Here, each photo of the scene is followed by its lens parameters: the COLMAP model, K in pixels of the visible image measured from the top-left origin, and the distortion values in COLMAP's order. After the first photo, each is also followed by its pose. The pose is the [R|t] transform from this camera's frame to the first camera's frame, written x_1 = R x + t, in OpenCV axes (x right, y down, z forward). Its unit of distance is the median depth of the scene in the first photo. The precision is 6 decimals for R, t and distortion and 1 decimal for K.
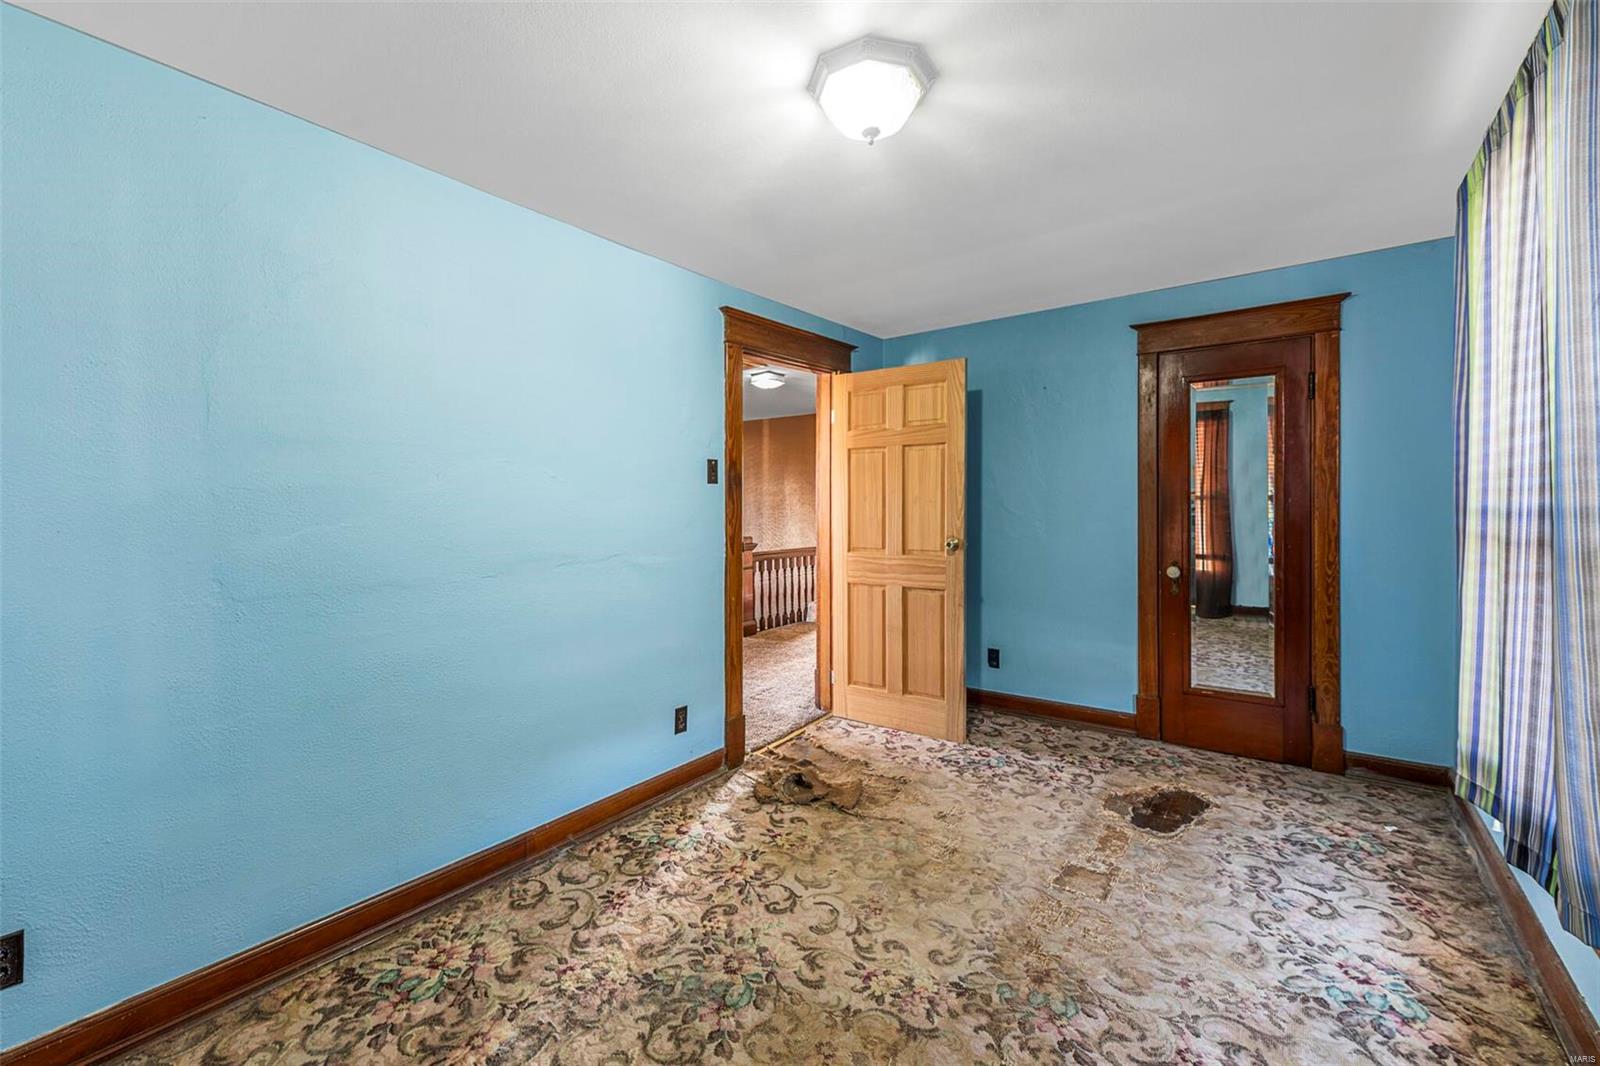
lens RADIAL K [[639.8, 0, 800.0], [0, 639.8, 533.0], [0, 0, 1]] dist [0.019639, -0.006274]
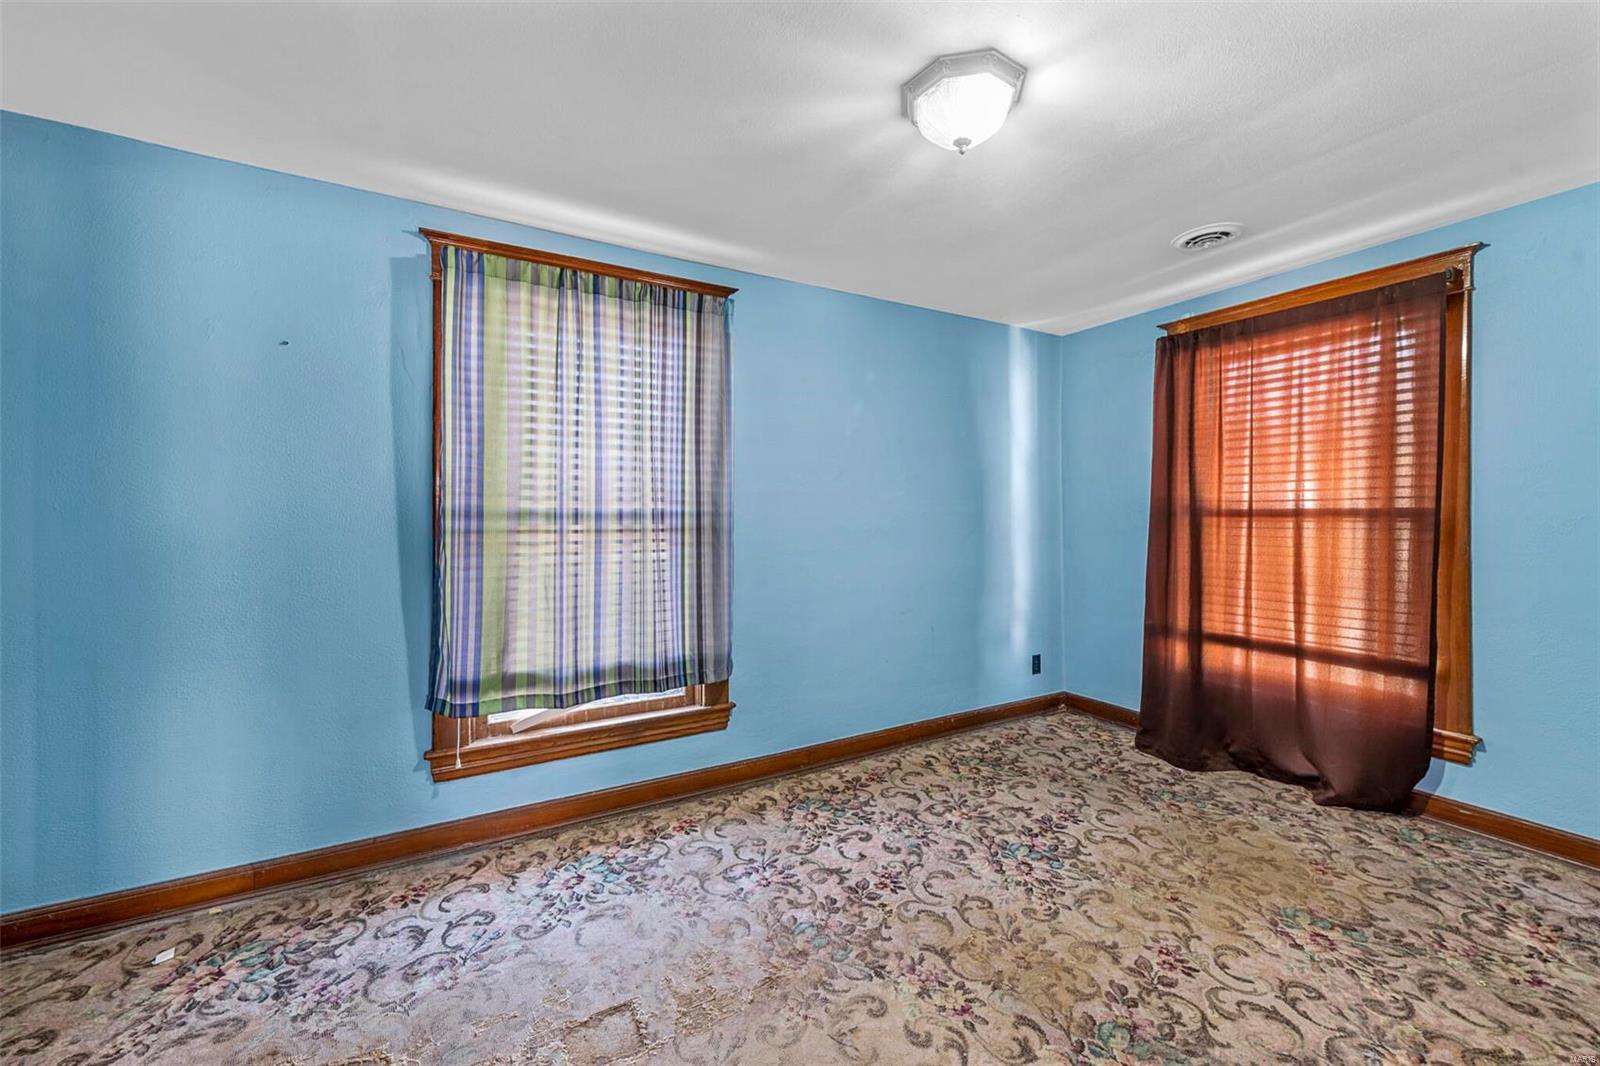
lens RADIAL K [[639.8, 0, 800.0], [0, 639.8, 533.0], [0, 0, 1]] dist [0.019639, -0.006274]
pose [[-0.919863, -0.000494, 0.392240, -0.042505], [0.025181, 0.997862, 0.060312, -0.062941], [-0.391431, 0.065355, -0.917884, 1.906263]]
